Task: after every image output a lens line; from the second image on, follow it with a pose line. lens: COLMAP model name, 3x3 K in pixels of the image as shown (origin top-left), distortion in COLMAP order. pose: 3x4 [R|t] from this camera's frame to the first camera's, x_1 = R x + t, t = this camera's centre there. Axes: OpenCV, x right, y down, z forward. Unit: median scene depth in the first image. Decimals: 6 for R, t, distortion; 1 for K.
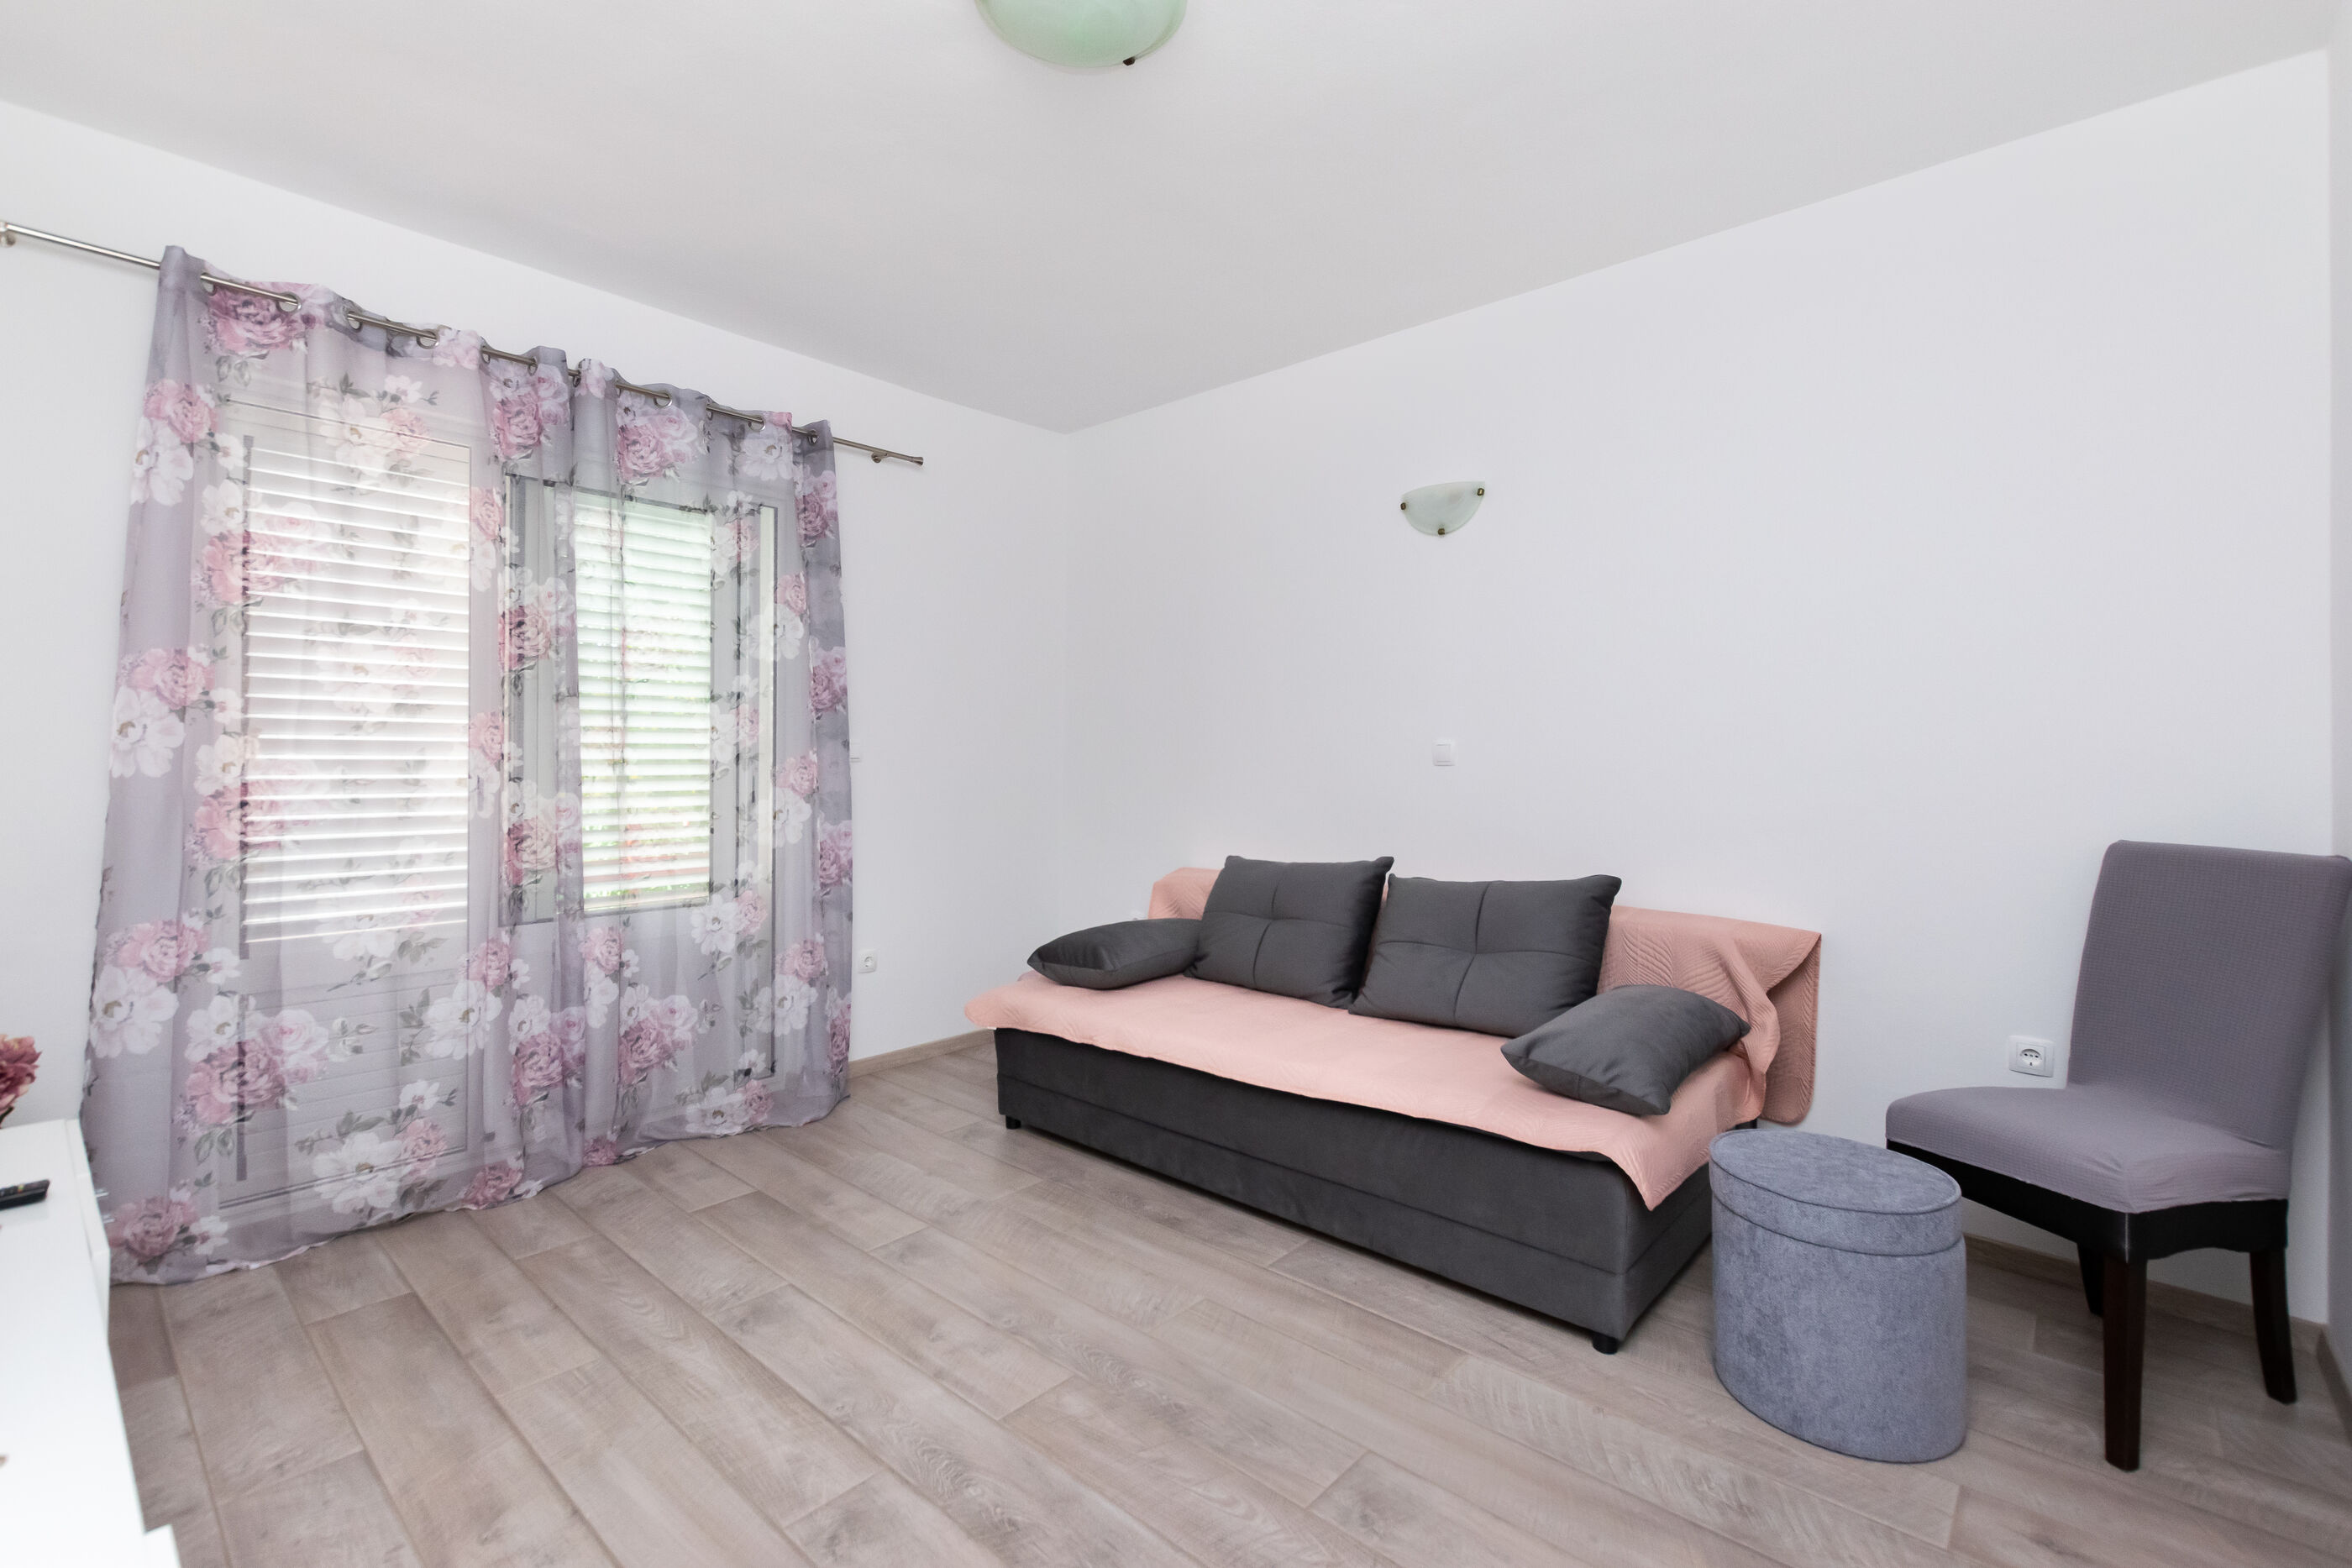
lens RADIAL K [[1110.6, 0, 1148.8], [0, 1110.6, 766.9], [0, 0, 1]] dist [-0.001325, -0.000698]
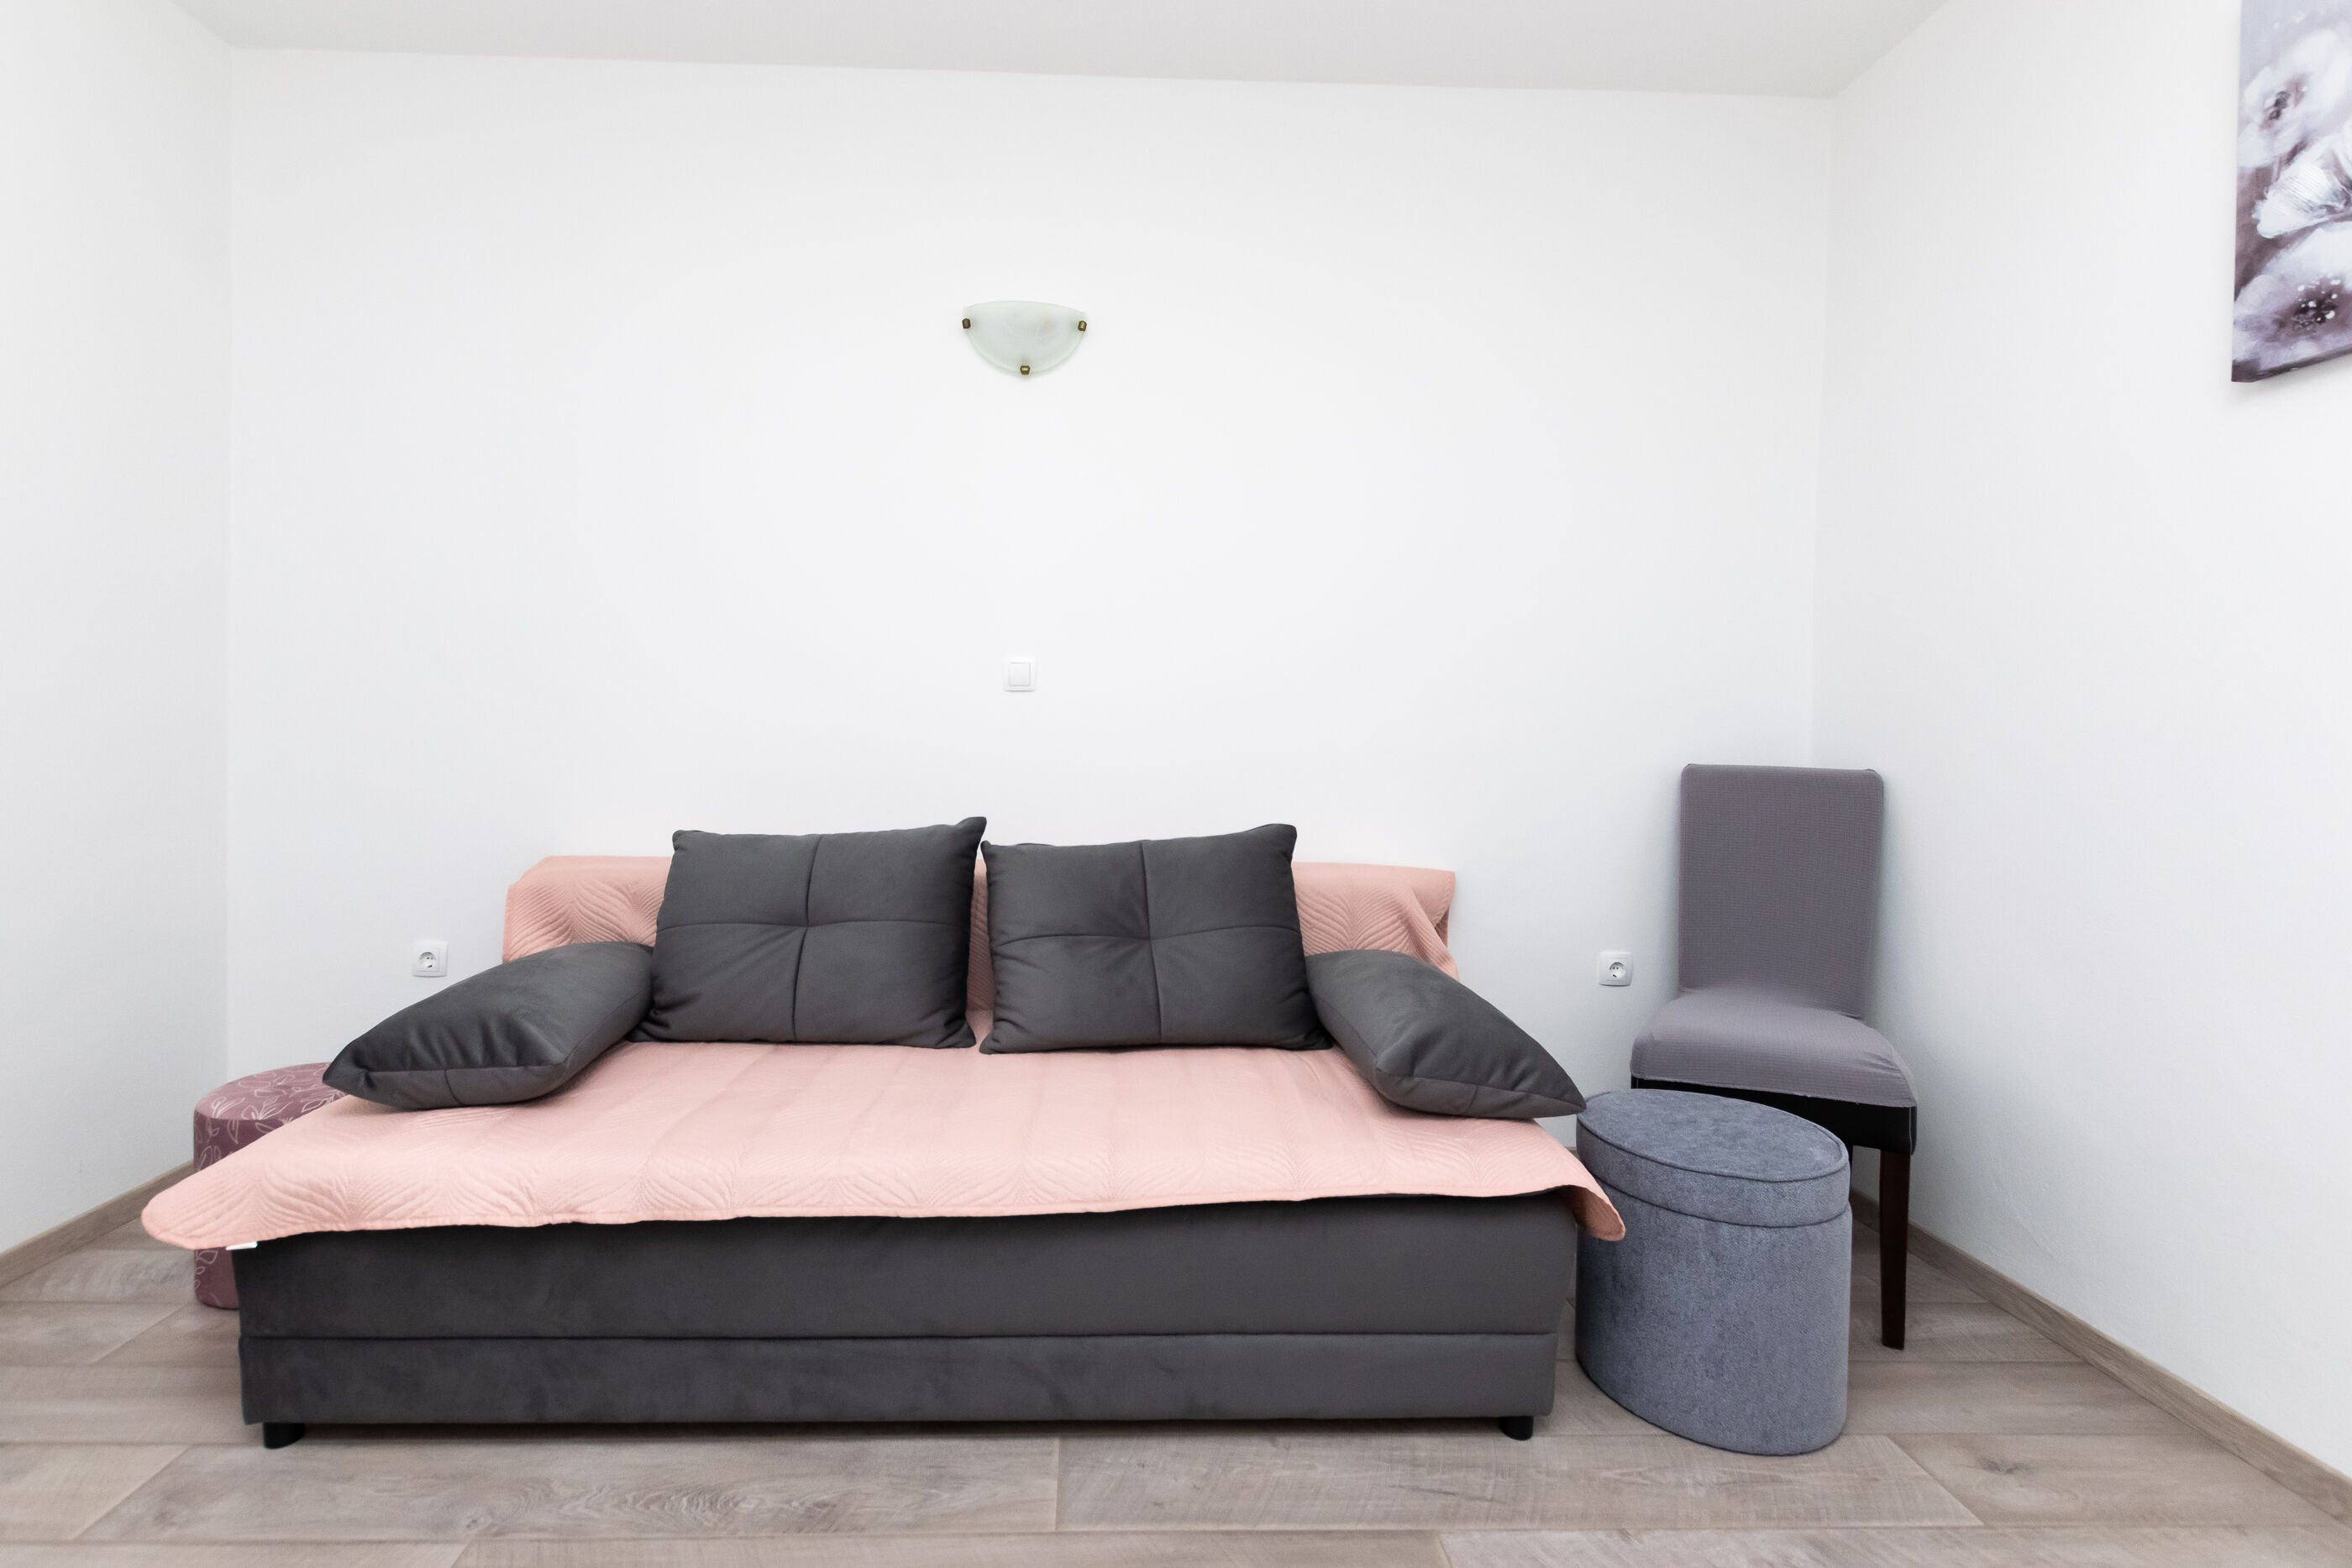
lens RADIAL K [[1086.1, 0, 1175.8], [0, 1086.1, 770.2], [0, 0, 1]] dist [0.003118, -0.000531]
pose [[0.698478, -0.016683, 0.715437, -0.200643], [-0.004398, 0.999609, 0.027603, 0.033985], [-0.715618, -0.022426, 0.698132, 0.464459]]
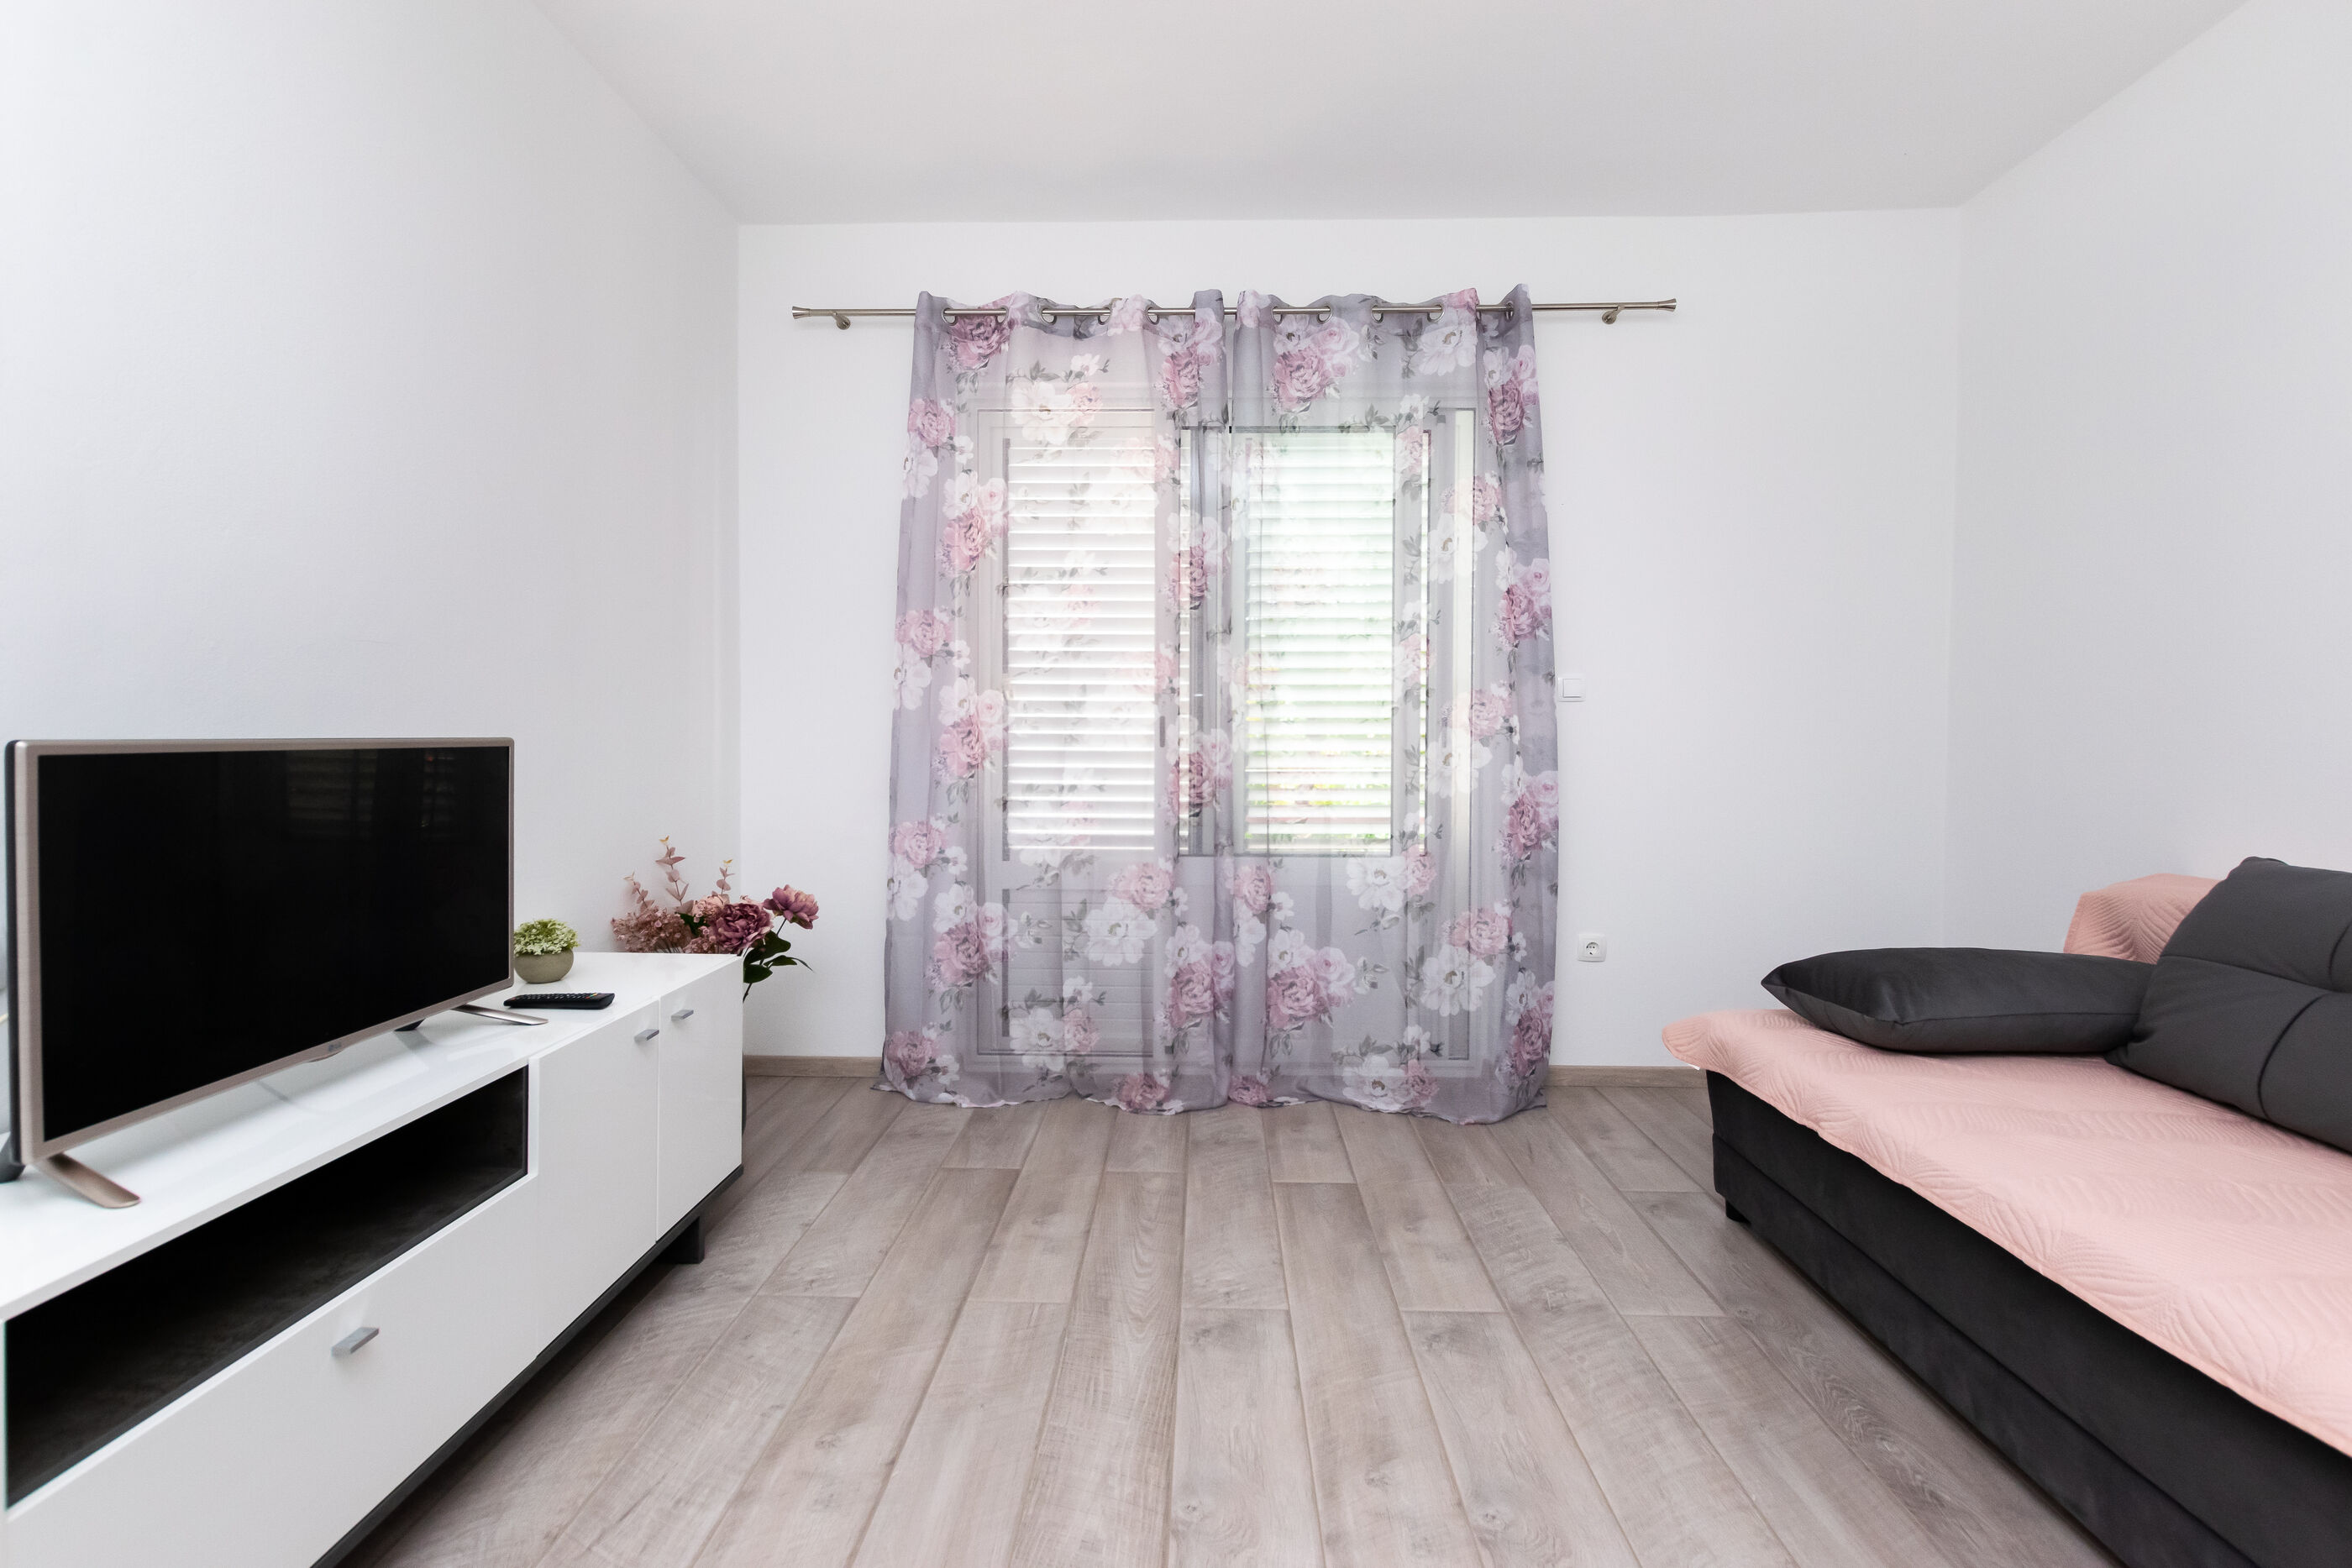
lens RADIAL K [[1025.3, 0, 1115.6], [0, 1025.3, 761.6], [0, 0, 1]] dist [0.003575, -0.000622]
pose [[0.622584, 0.017662, -0.782353, 0.145191], [-0.006223, 0.999825, 0.017619, 0.035743], [0.782528, -0.006100, 0.622586, 0.333502]]
